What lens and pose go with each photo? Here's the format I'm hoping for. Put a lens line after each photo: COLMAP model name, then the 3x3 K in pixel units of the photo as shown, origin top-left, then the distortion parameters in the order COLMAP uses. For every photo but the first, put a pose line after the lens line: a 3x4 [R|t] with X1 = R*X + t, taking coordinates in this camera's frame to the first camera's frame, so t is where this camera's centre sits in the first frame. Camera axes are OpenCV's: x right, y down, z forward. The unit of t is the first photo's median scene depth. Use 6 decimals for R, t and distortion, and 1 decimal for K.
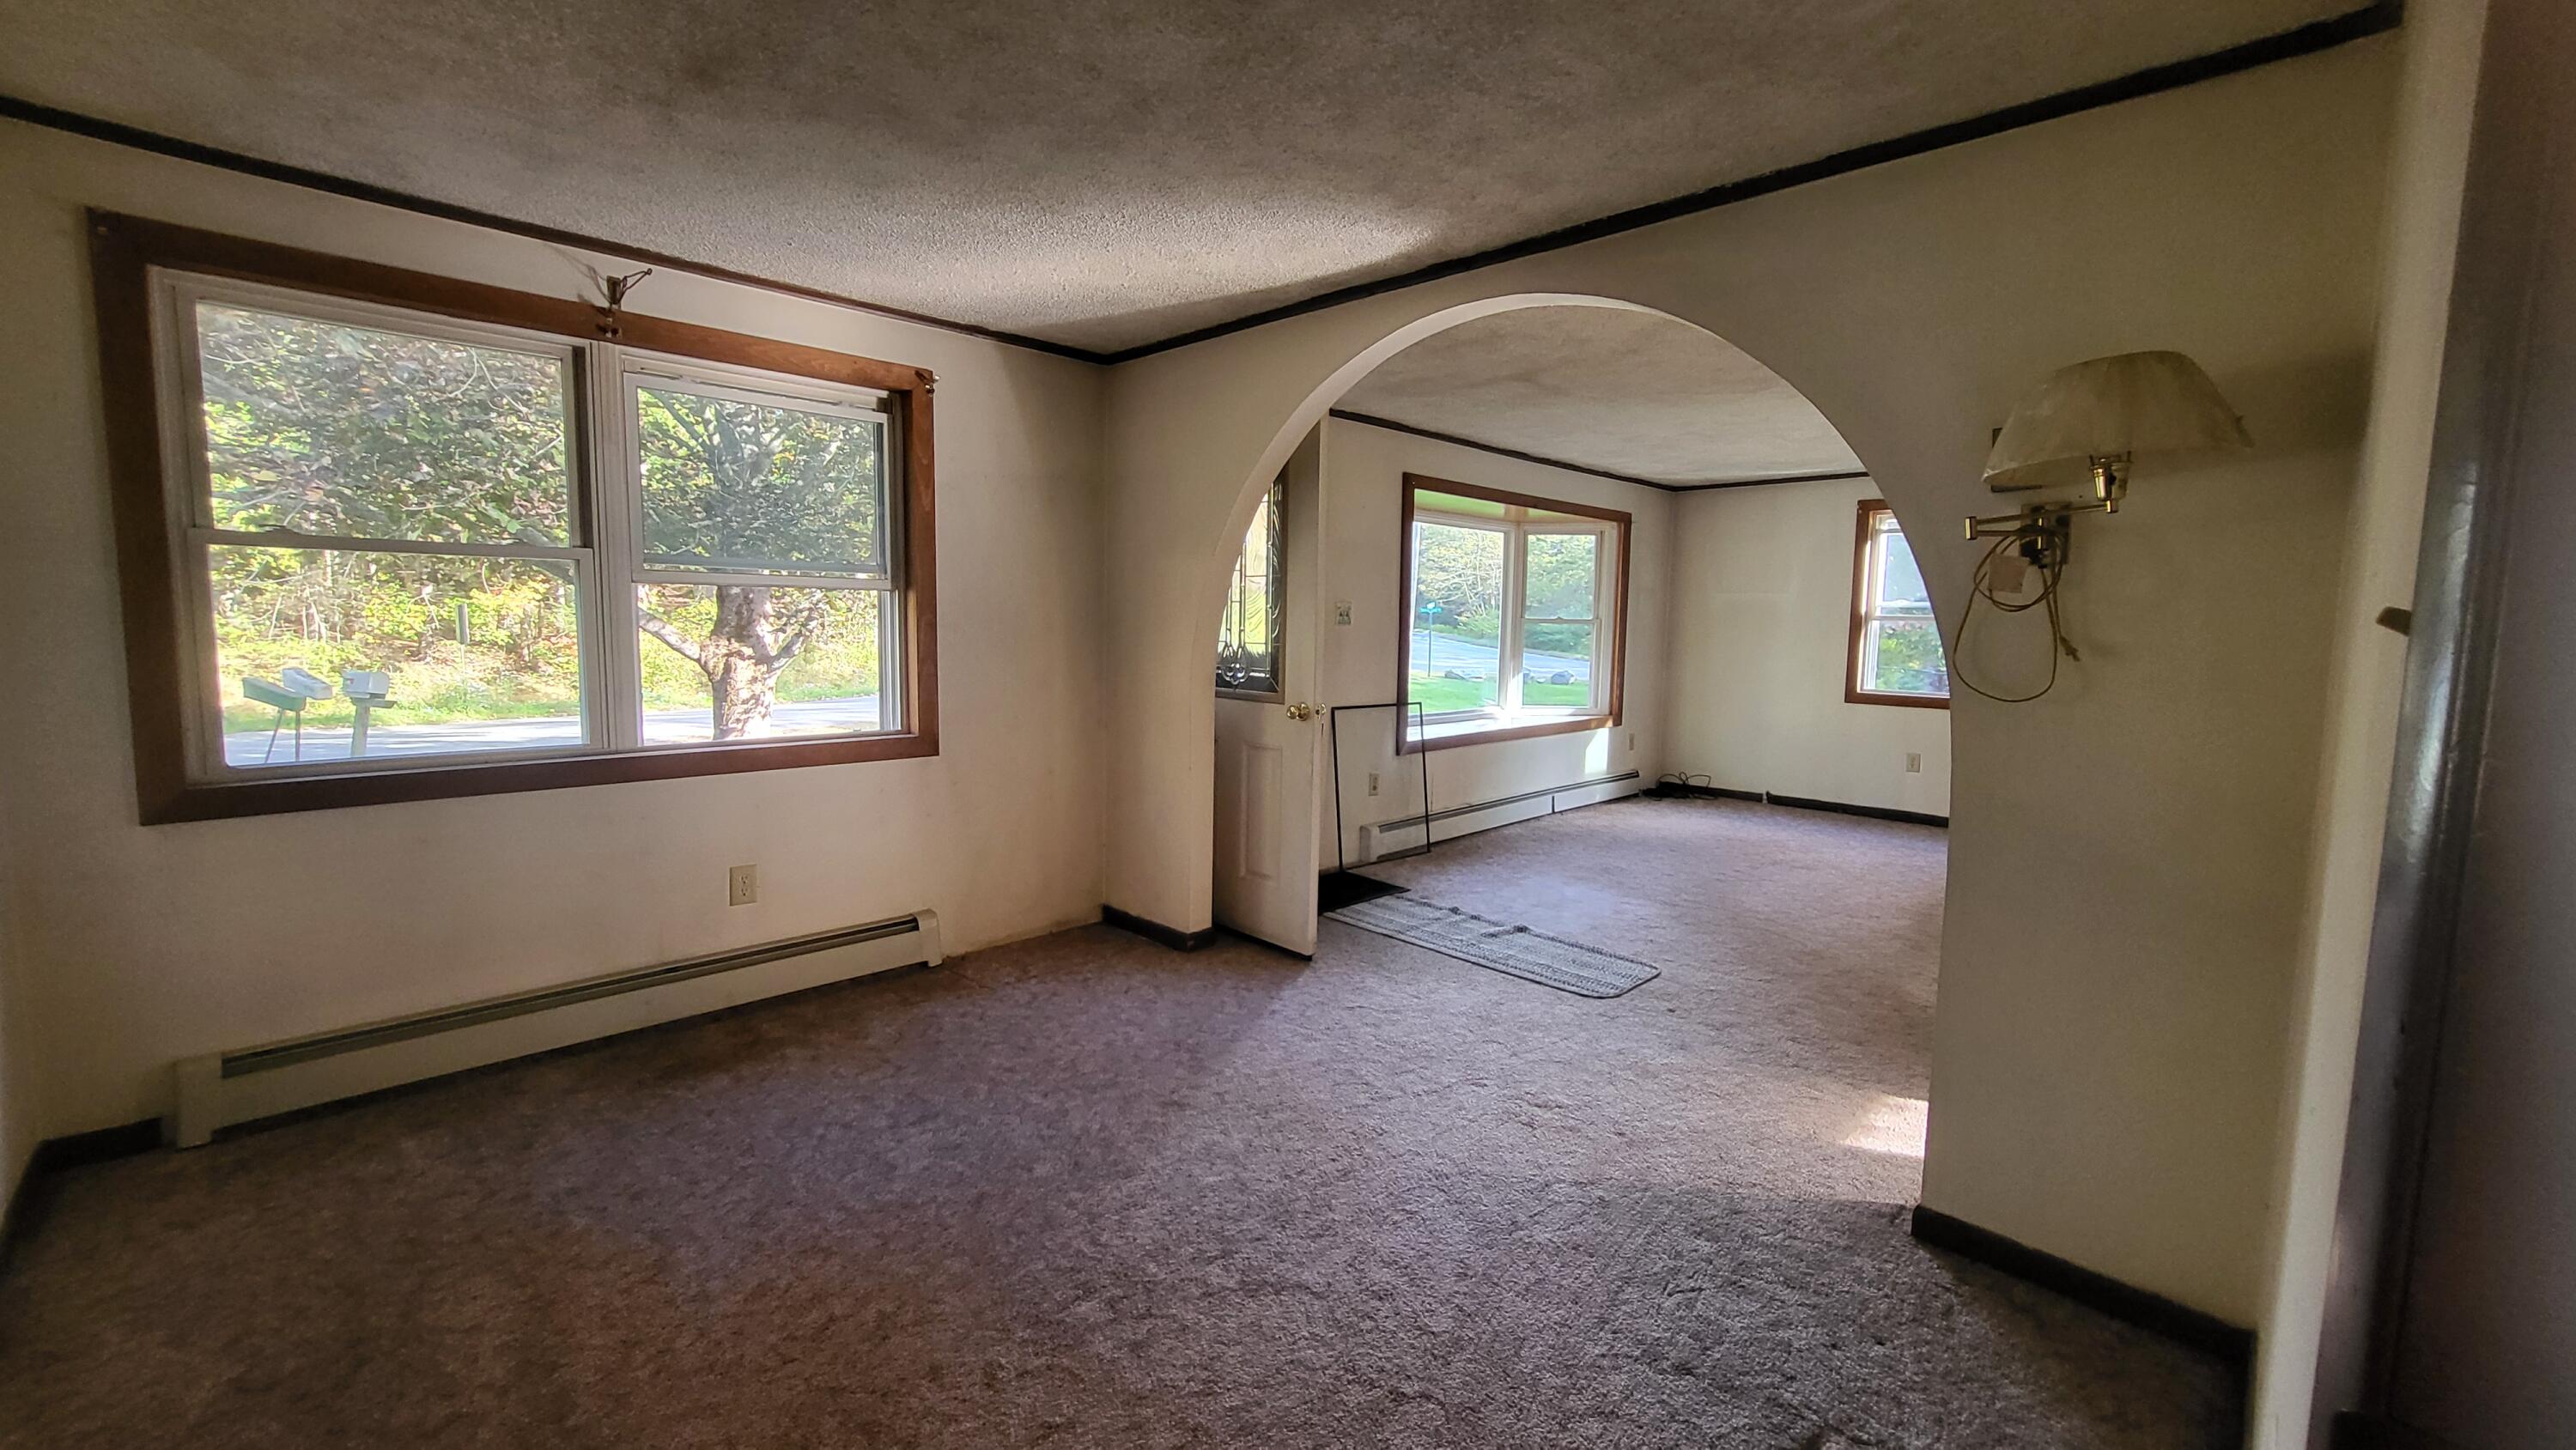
lens RADIAL K [[1022.0, 0, 1297.7], [0, 1022.0, 721.6], [0, 0, 1]] dist [-0.005281, 0.001988]
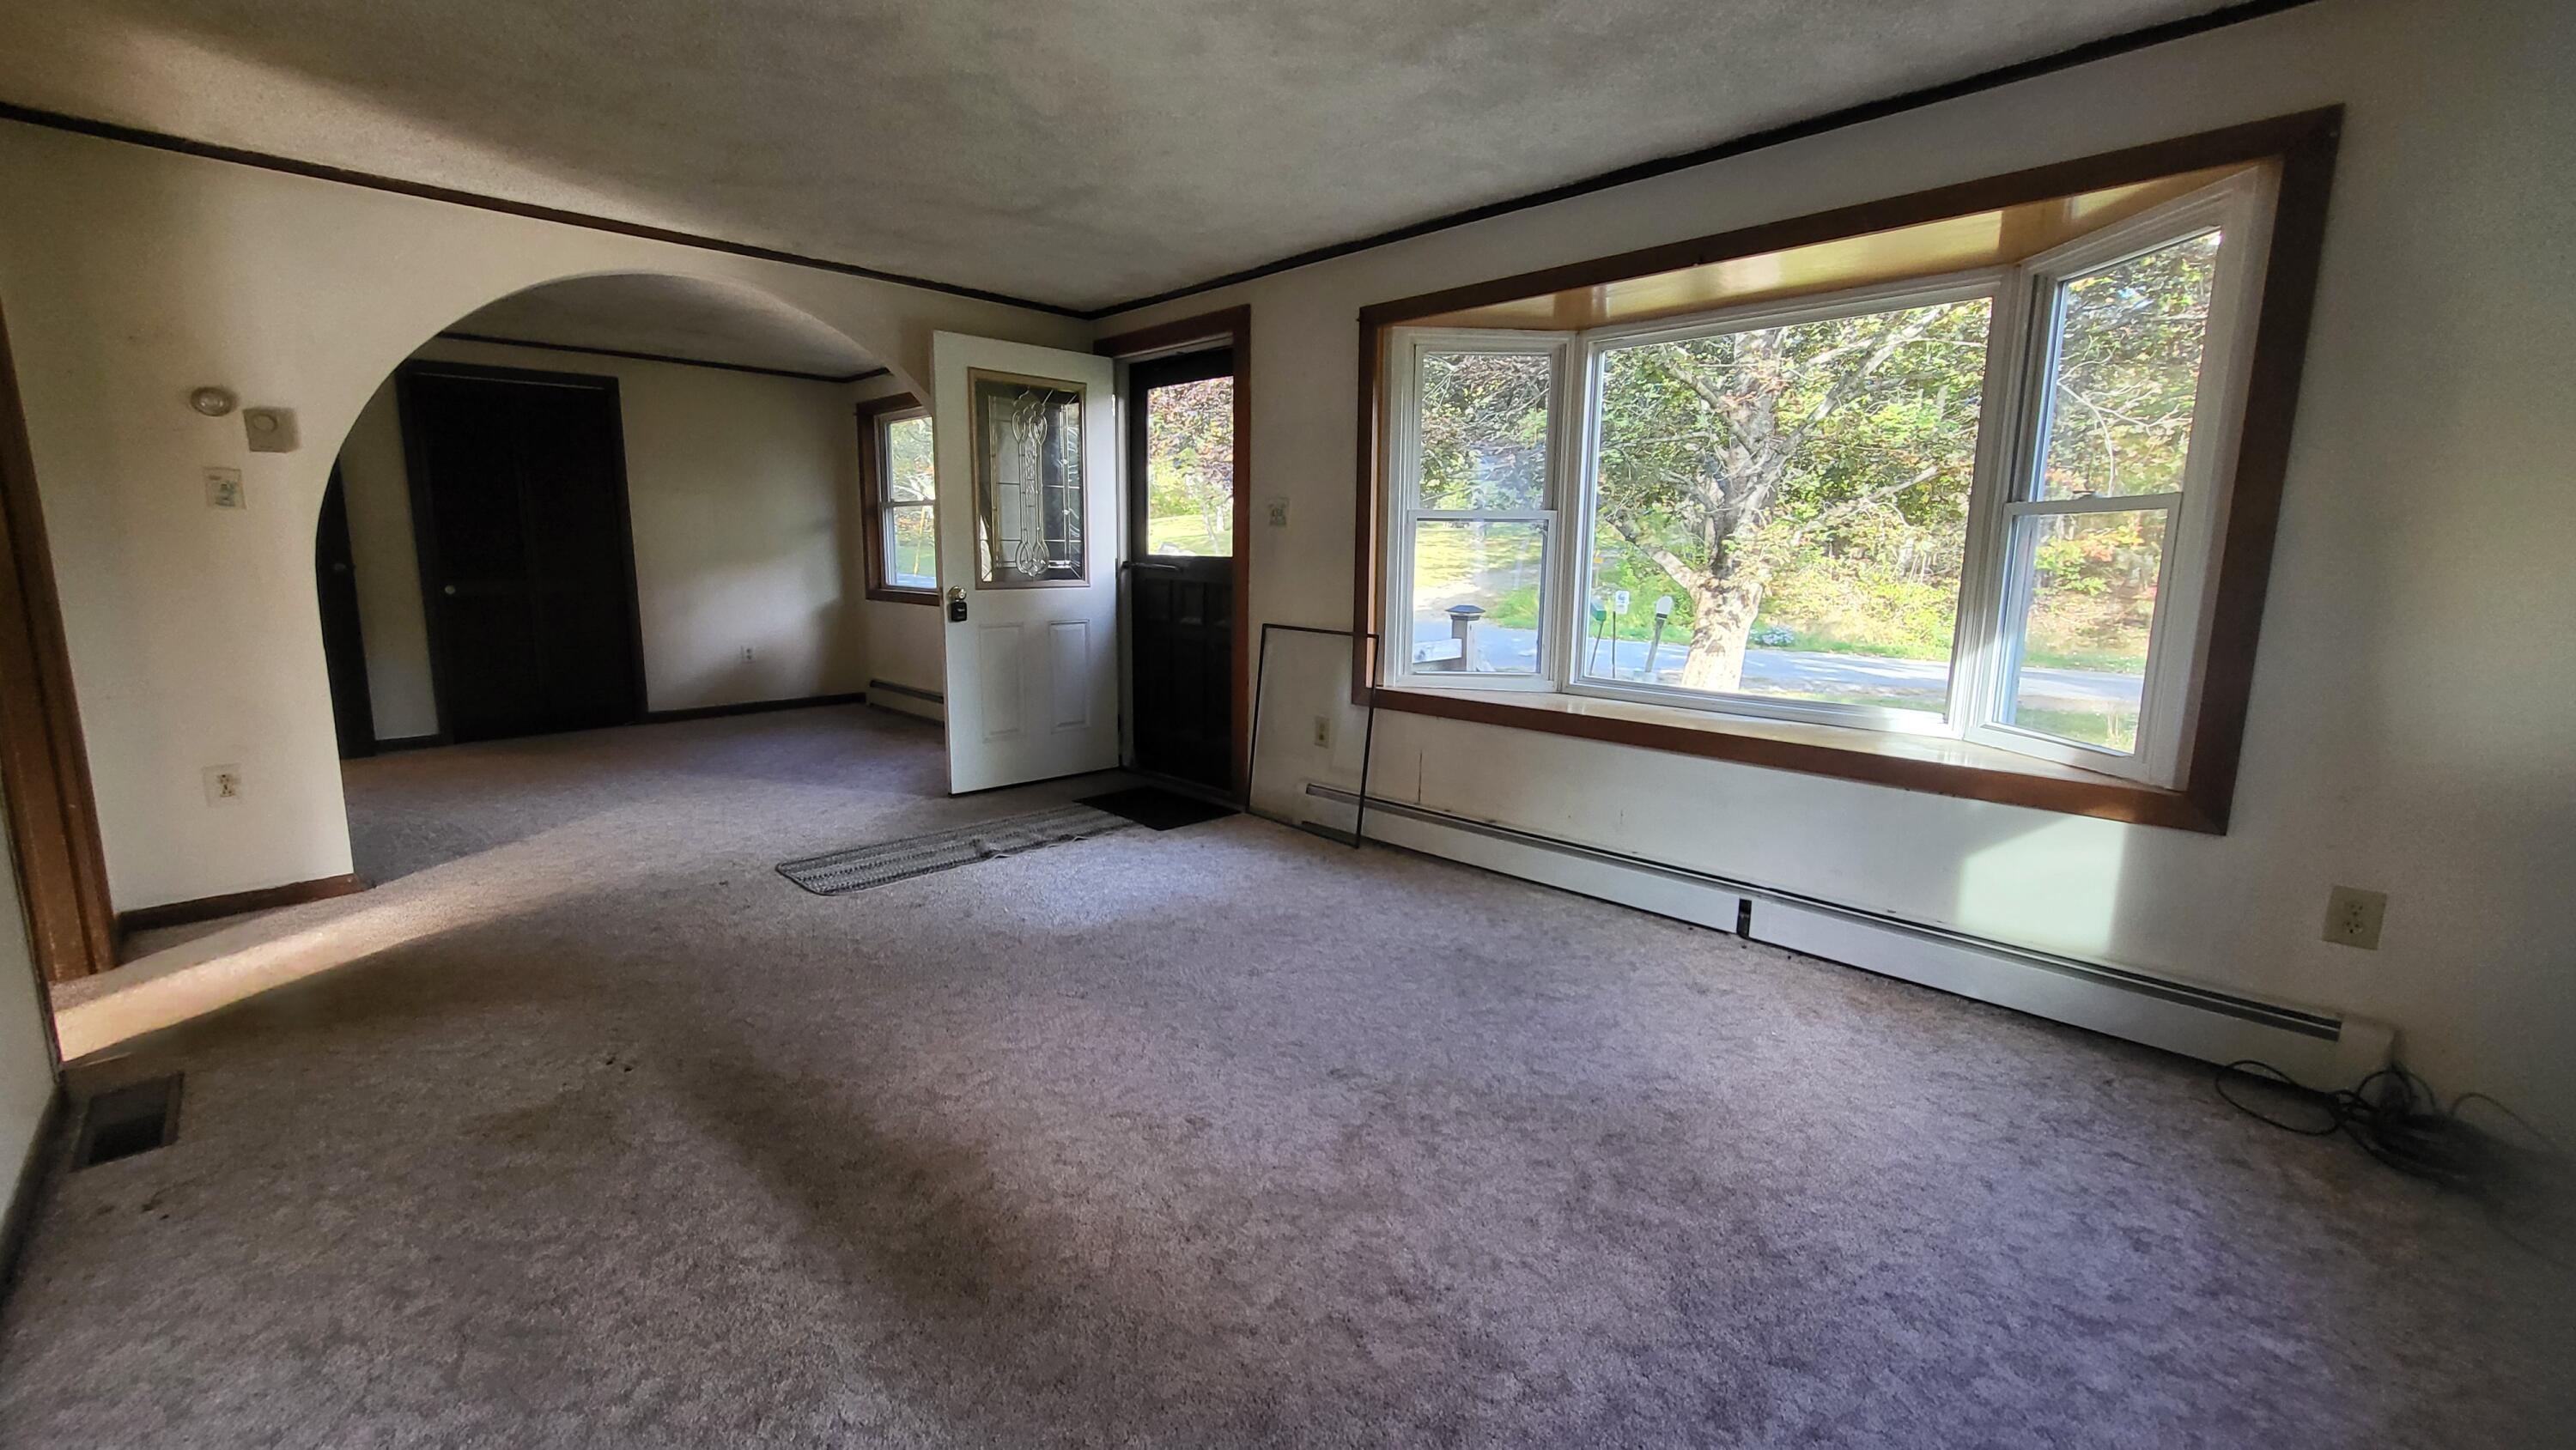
lens RADIAL K [[1022.0, 0, 1265.8], [0, 1022.0, 731.5], [0, 0, 1]] dist [-0.005281, 0.001988]
pose [[-0.022469, 0.159534, -0.986937, 0.643685], [-0.114060, 0.980331, 0.161063, -0.045514], [0.993220, 0.116189, -0.003831, 0.731099]]
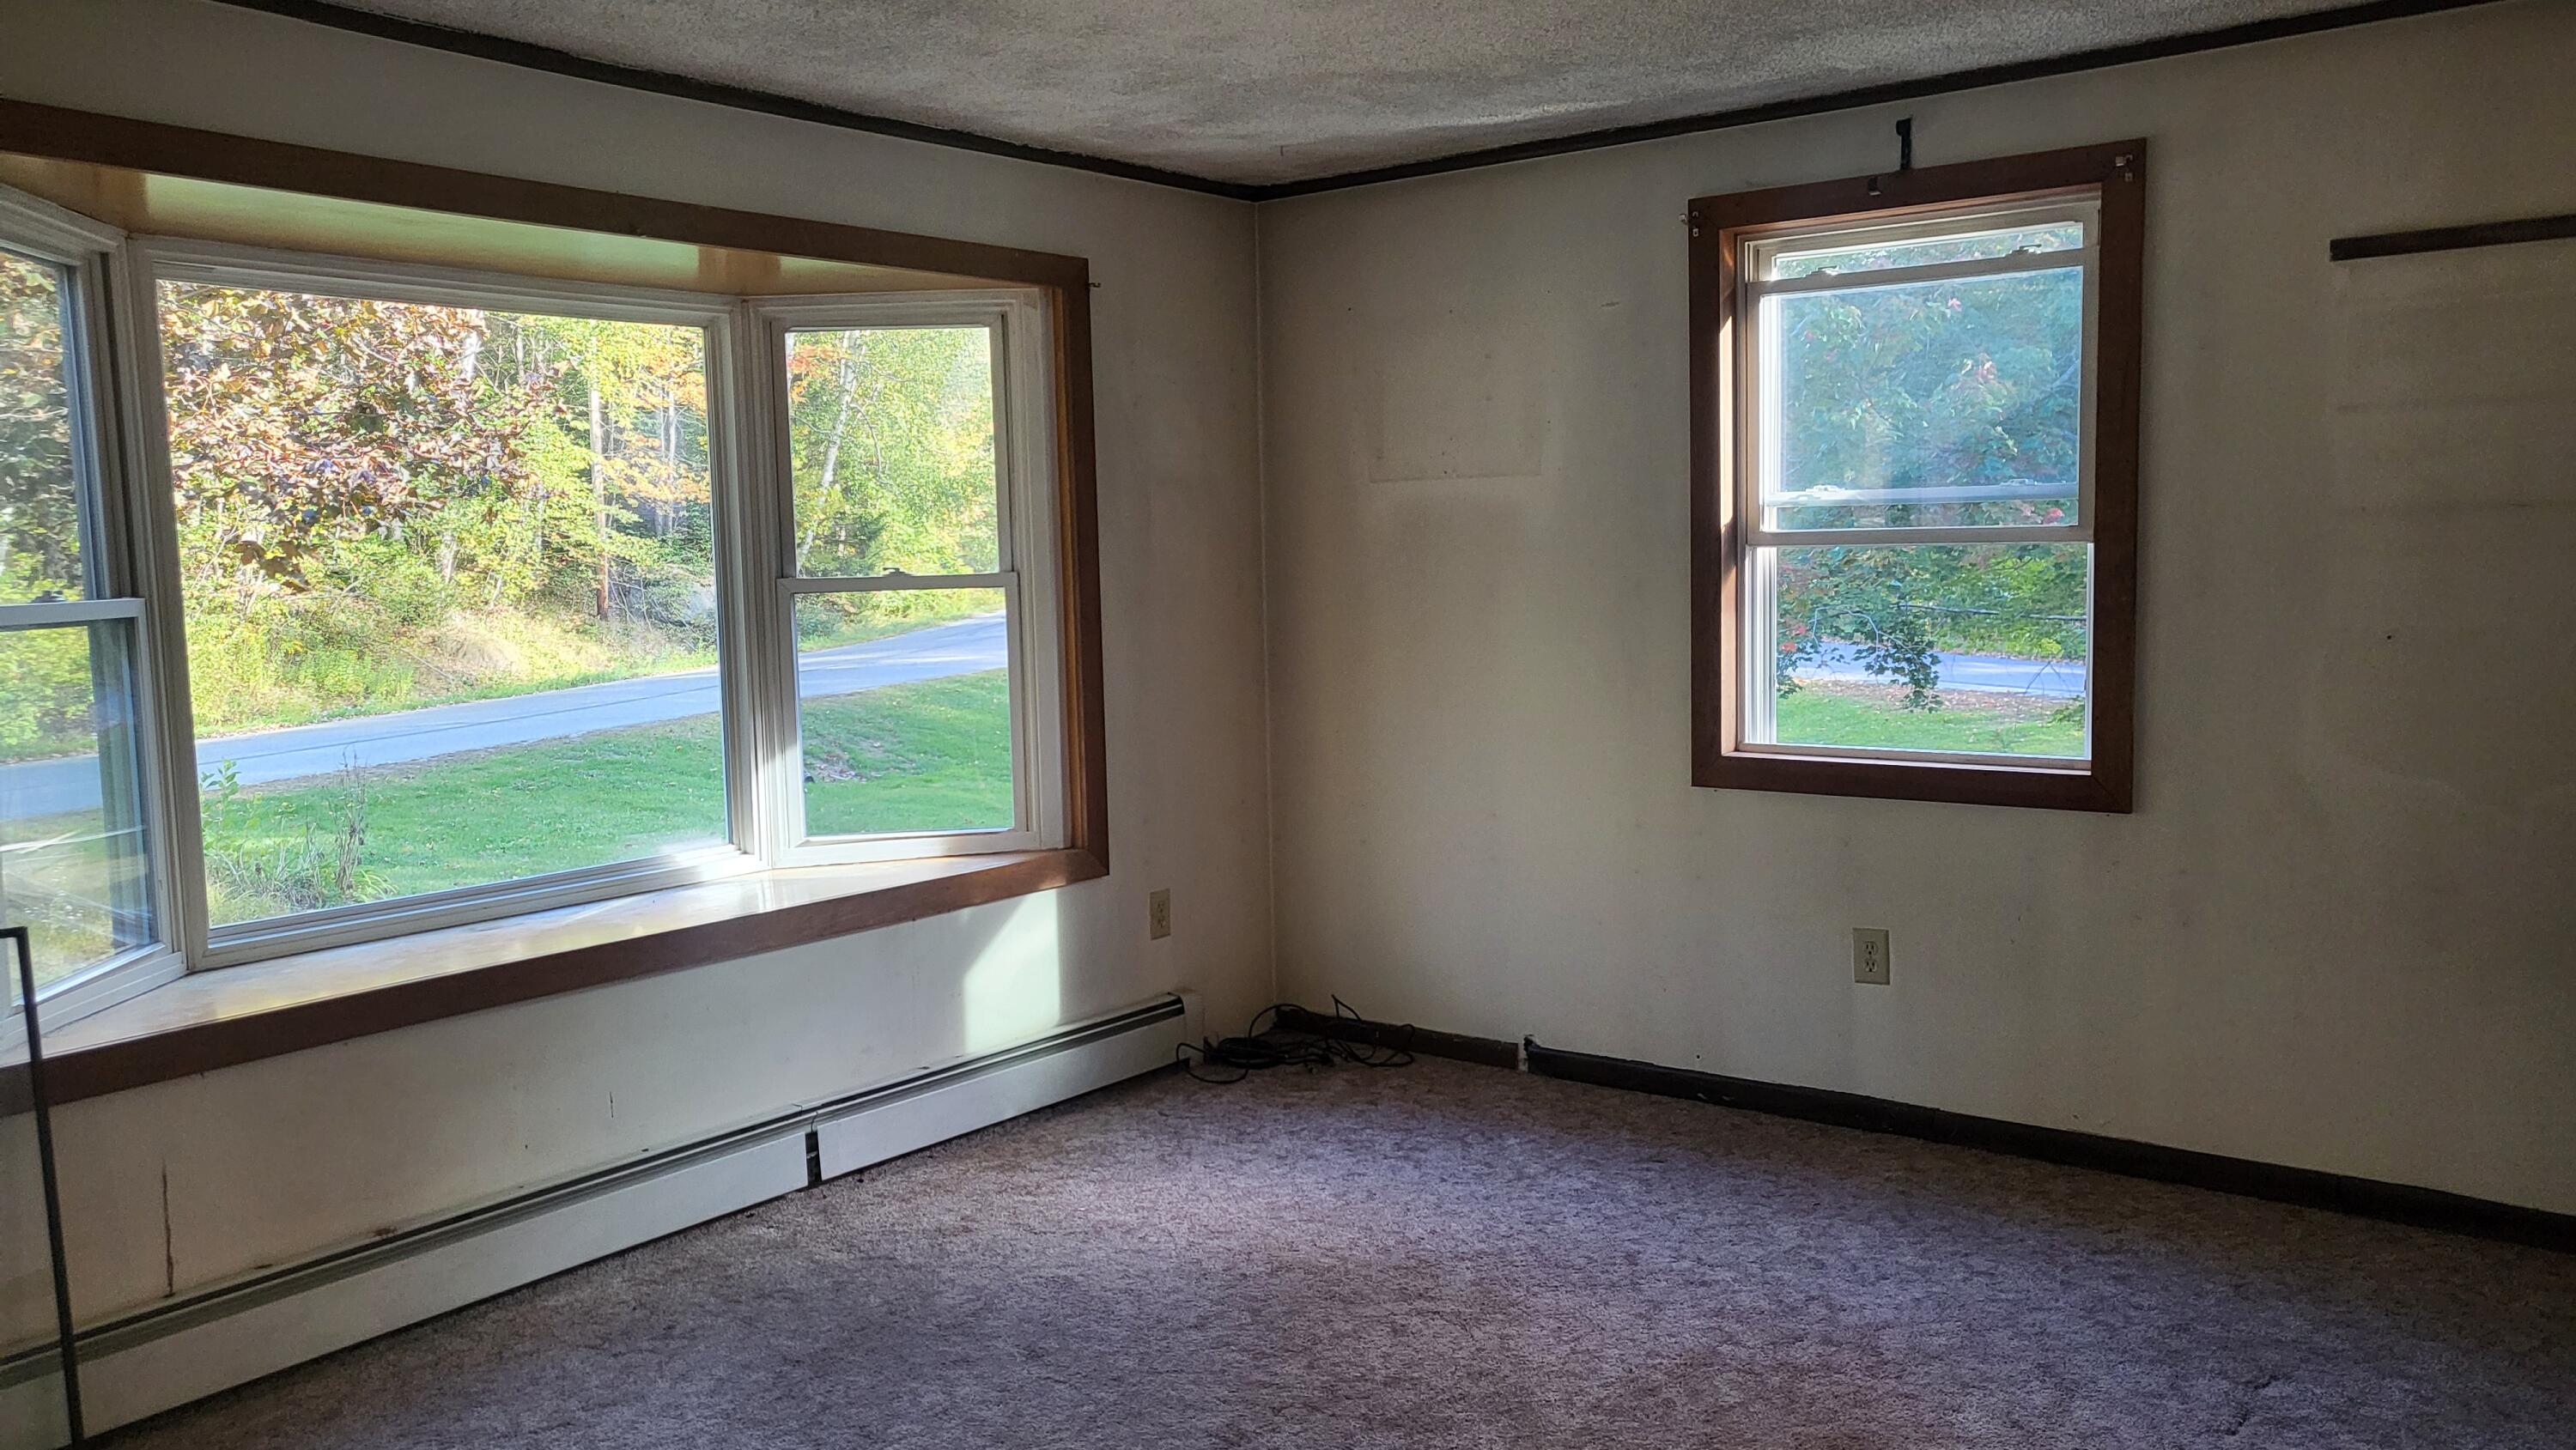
lens RADIAL K [[1945.7, 0, 1295.7], [0, 1945.7, 744.9], [0, 0, 1]] dist [-0.003707, 0.008431]
pose [[0.991799, -0.052561, 0.116501, 0.314694], [0.052670, 0.998610, 0.002140, -0.039824], [-0.116451, 0.004014, 0.993188, 0.347773]]
